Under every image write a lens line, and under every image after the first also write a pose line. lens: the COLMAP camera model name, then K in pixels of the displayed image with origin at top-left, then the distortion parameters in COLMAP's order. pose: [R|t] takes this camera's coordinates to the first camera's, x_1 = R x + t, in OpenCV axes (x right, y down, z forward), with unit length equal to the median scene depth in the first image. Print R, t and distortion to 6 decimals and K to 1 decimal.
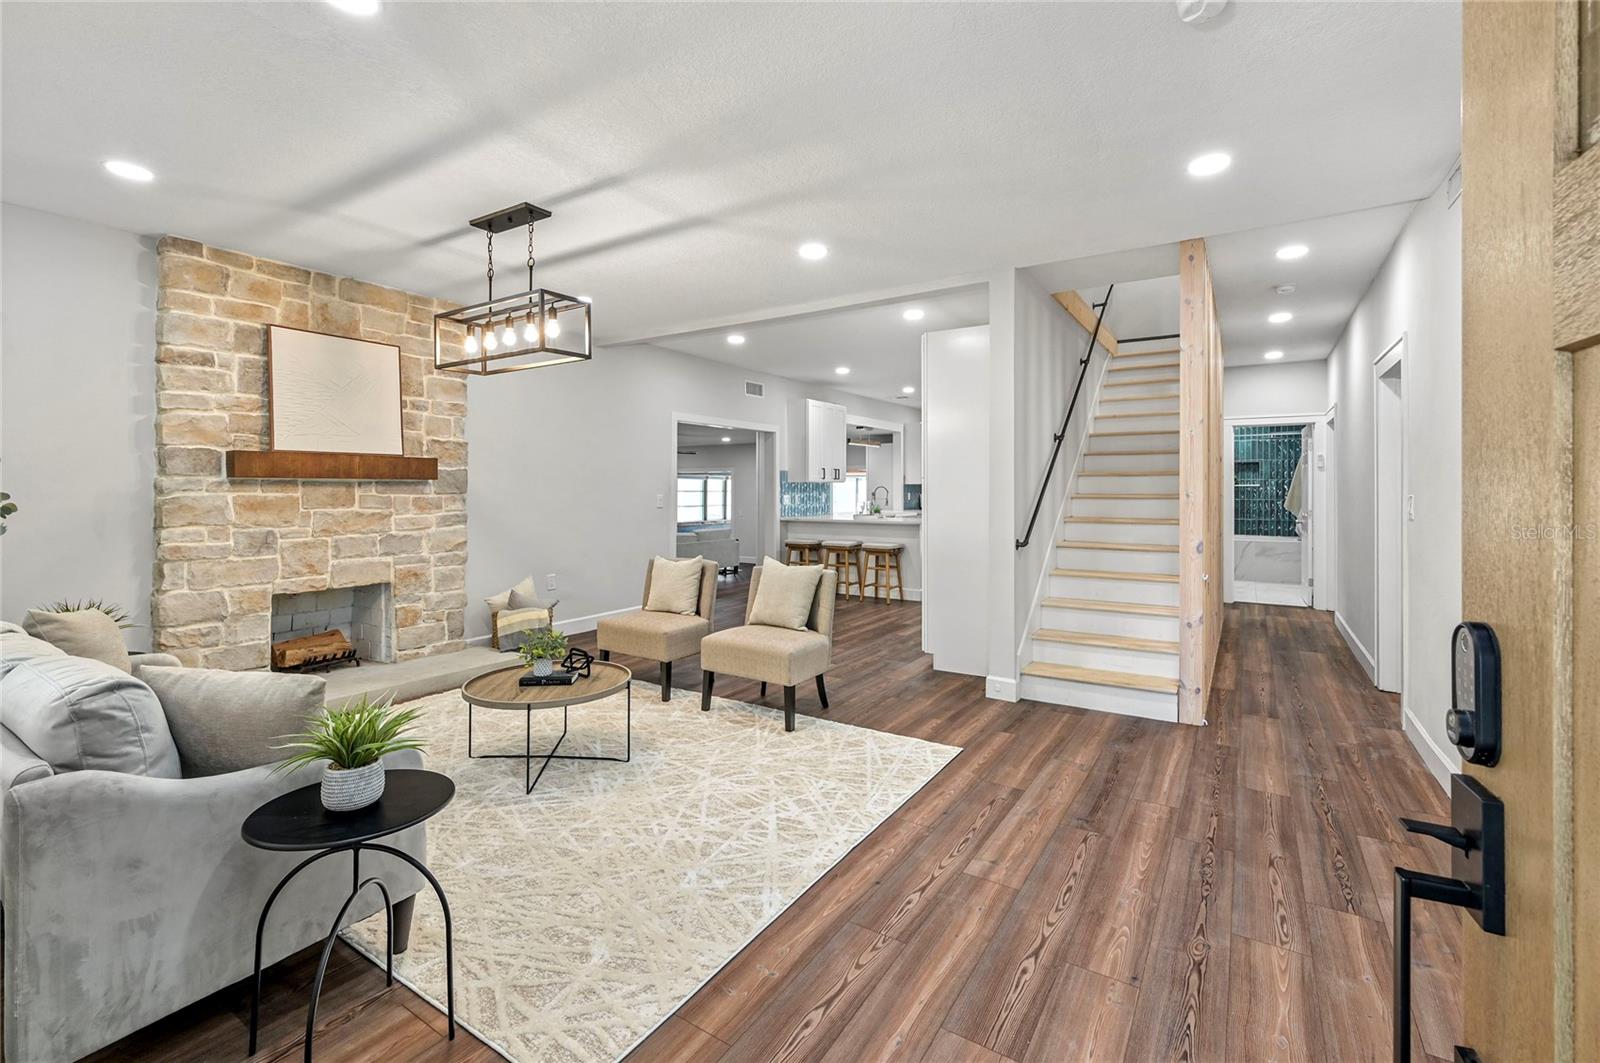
lens RADIAL K [[693.2, 0, 808.5], [0, 693.2, 485.7], [0, 0, 1]] dist [-0.002293, -0.000251]
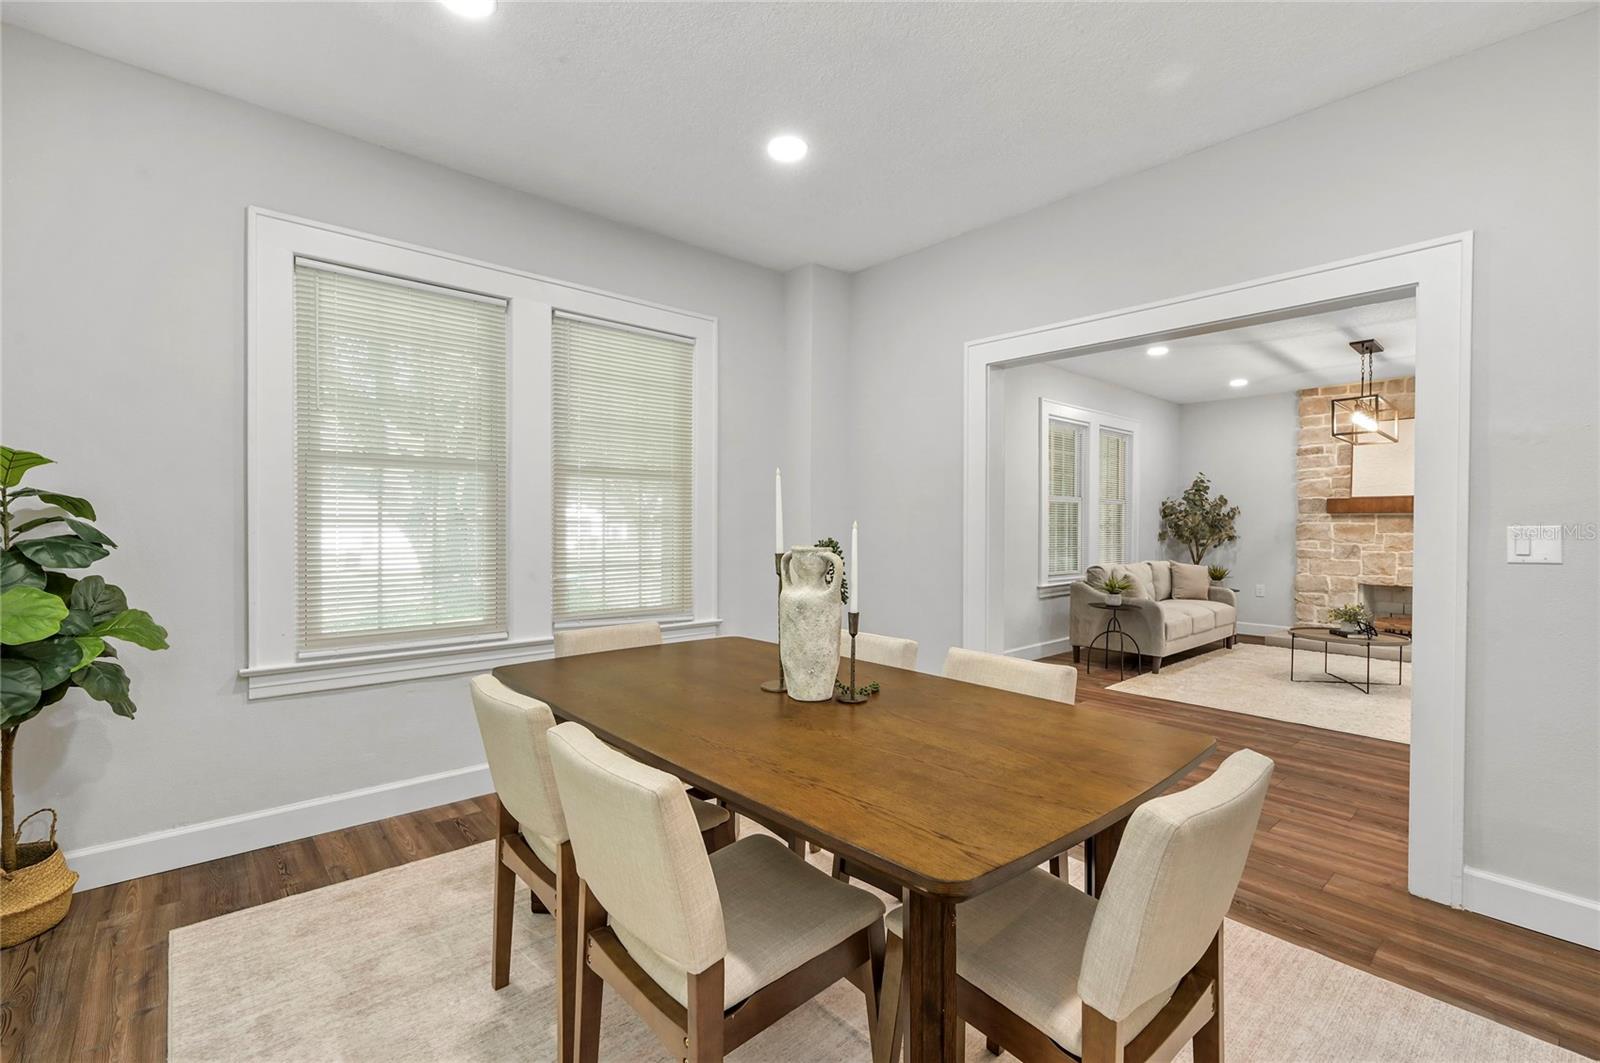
lens RADIAL K [[713.8, 0, 792.0], [0, 713.8, 531.4], [0, 0, 1]] dist [0.004843, 0.000162]
pose [[-0.271075, 0.007806, -0.962527, 1.333630], [-0.000263, 0.999966, 0.008183, 0.019110], [0.962558, 0.002471, -0.271064, 0.161974]]
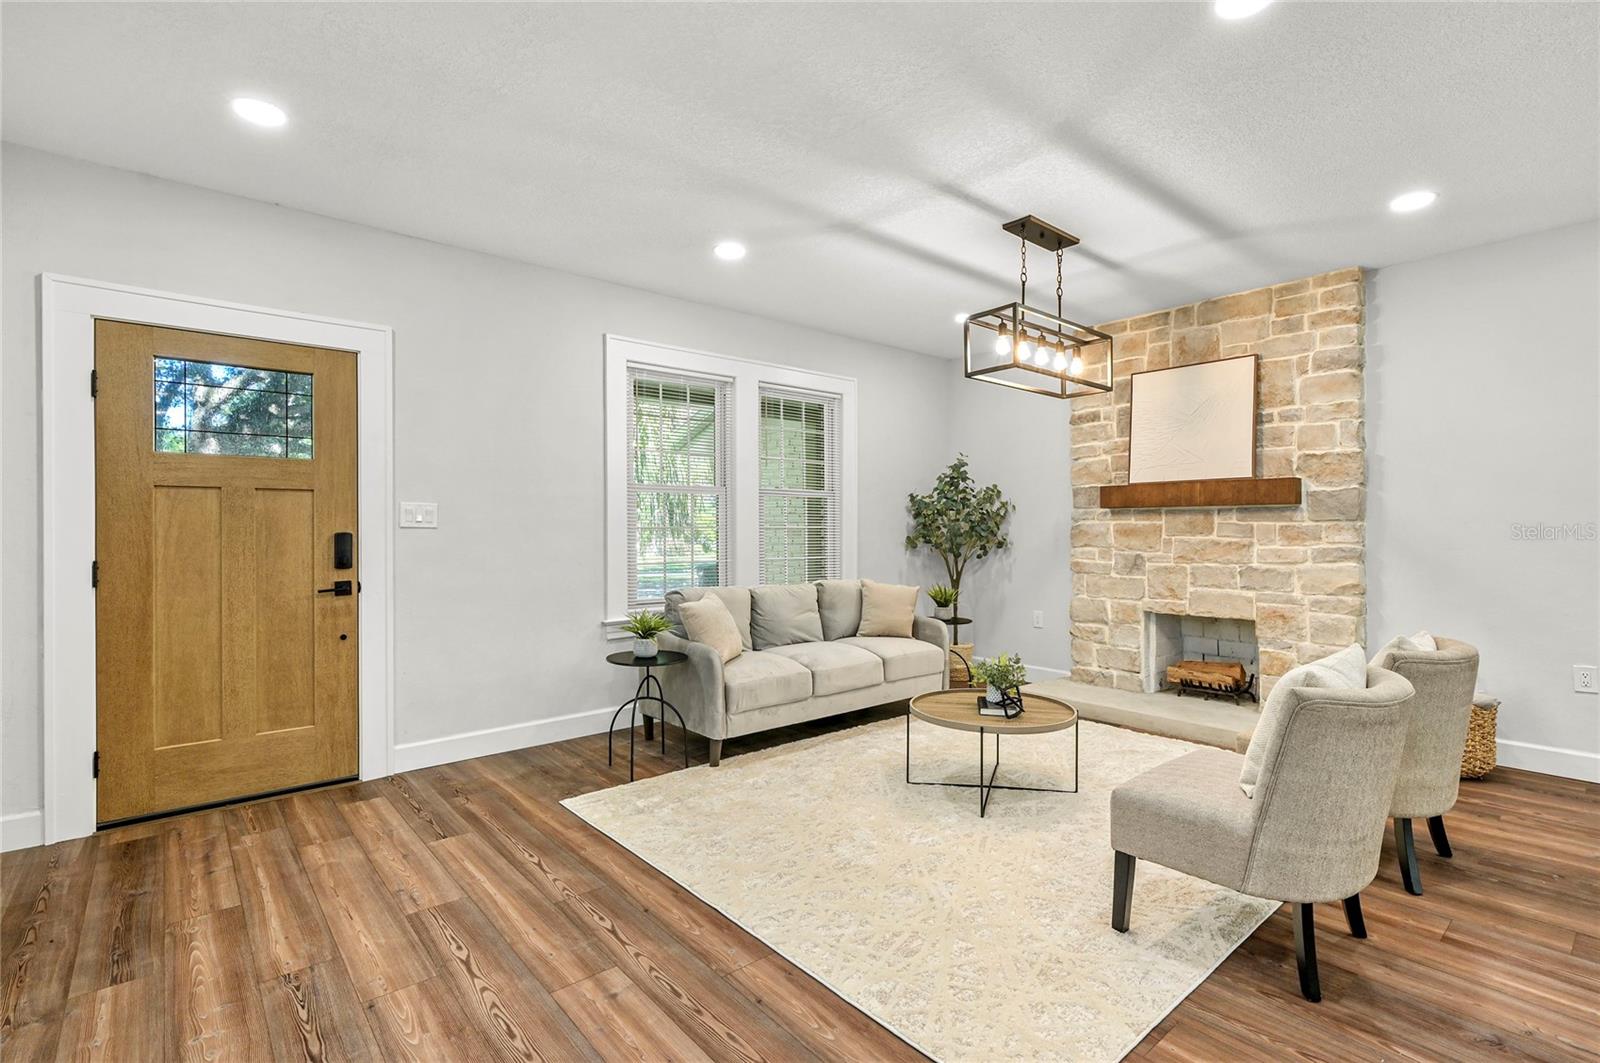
lens RADIAL K [[750.1, 0, 794.1], [0, 750.1, 531.3], [0, 0, 1]] dist [-0.003292, 0.000712]
pose [[-0.300452, 0.001904, -0.953795, 0.598152], [0.007404, 0.999973, -0.000337, 0.024772], [0.953768, -0.007163, -0.300458, 0.873019]]
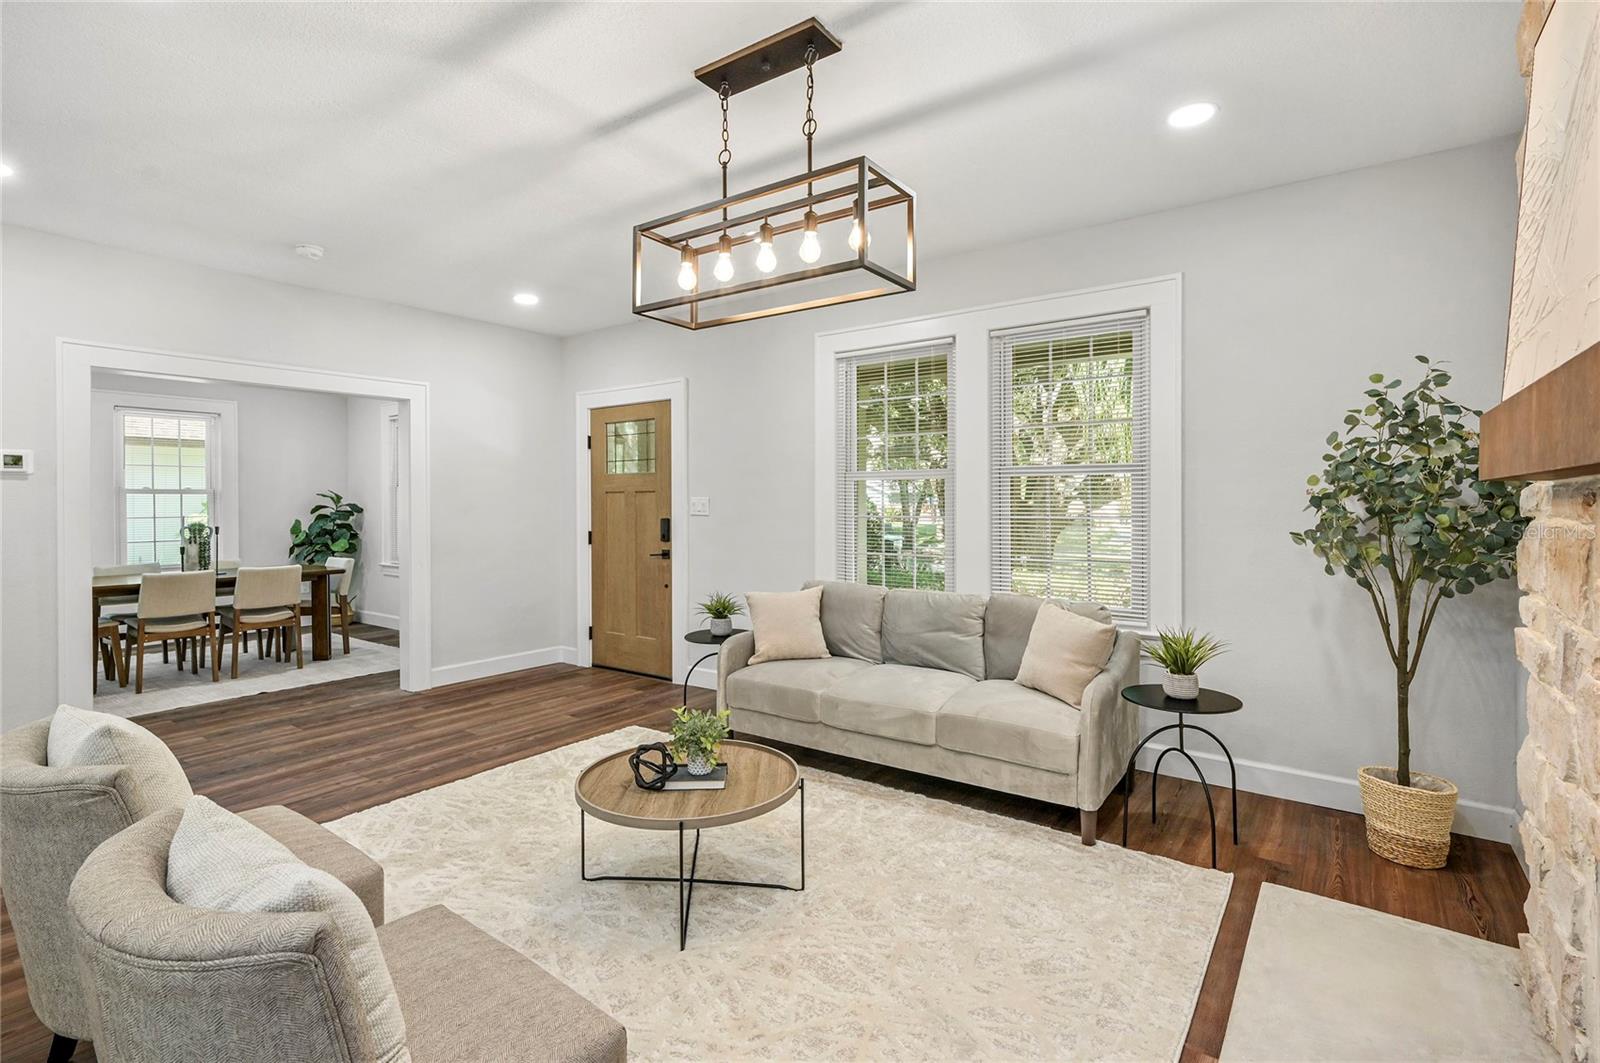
lens RADIAL K [[750.1, 0, 804.5], [0, 750.1, 508.4], [0, 0, 1]] dist [-0.003292, 0.000712]
pose [[-0.997968, 0.001537, 0.063697, -0.451680], [0.001726, 0.999994, 0.002908, 0.000236], [-0.063692, 0.003012, -0.997965, 1.464552]]
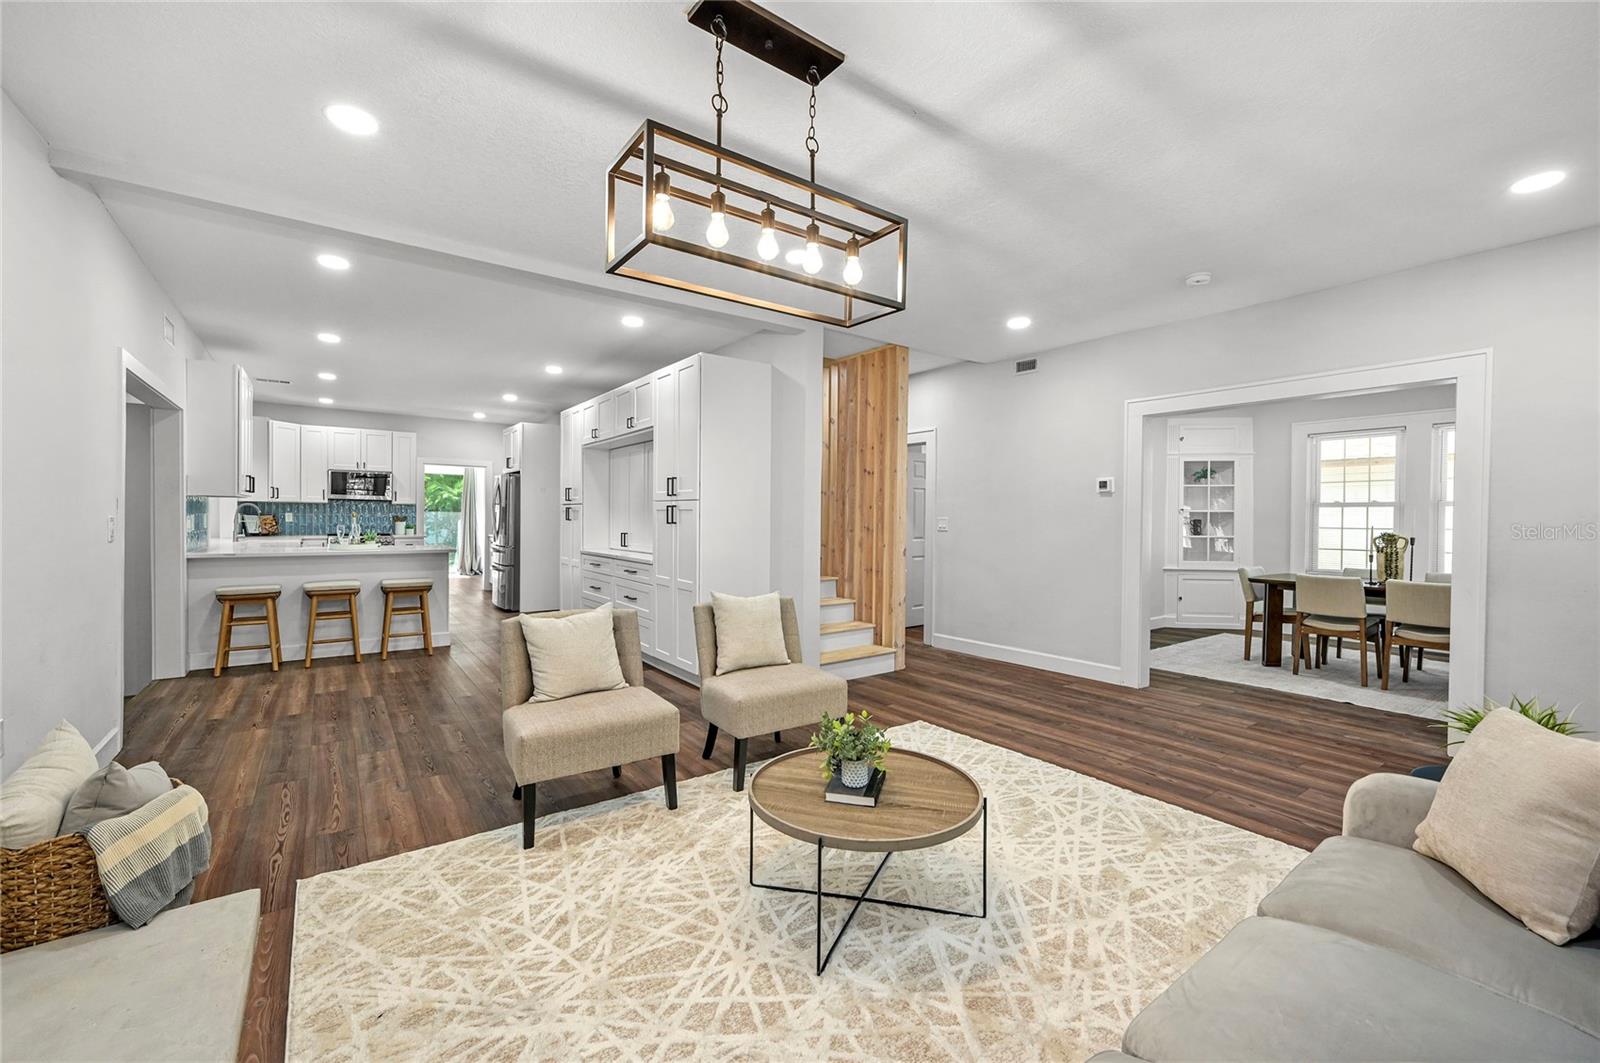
lens RADIAL K [[645.1, 0, 797.2], [0, 645.1, 522.3], [0, 0, 1]] dist [-0.002711, -0.000400]
pose [[0.368632, -0.007997, 0.929541, -0.824585], [-0.013237, 0.999816, 0.013851, 0.007228], [-0.929481, -0.017410, 0.368458, 0.687910]]
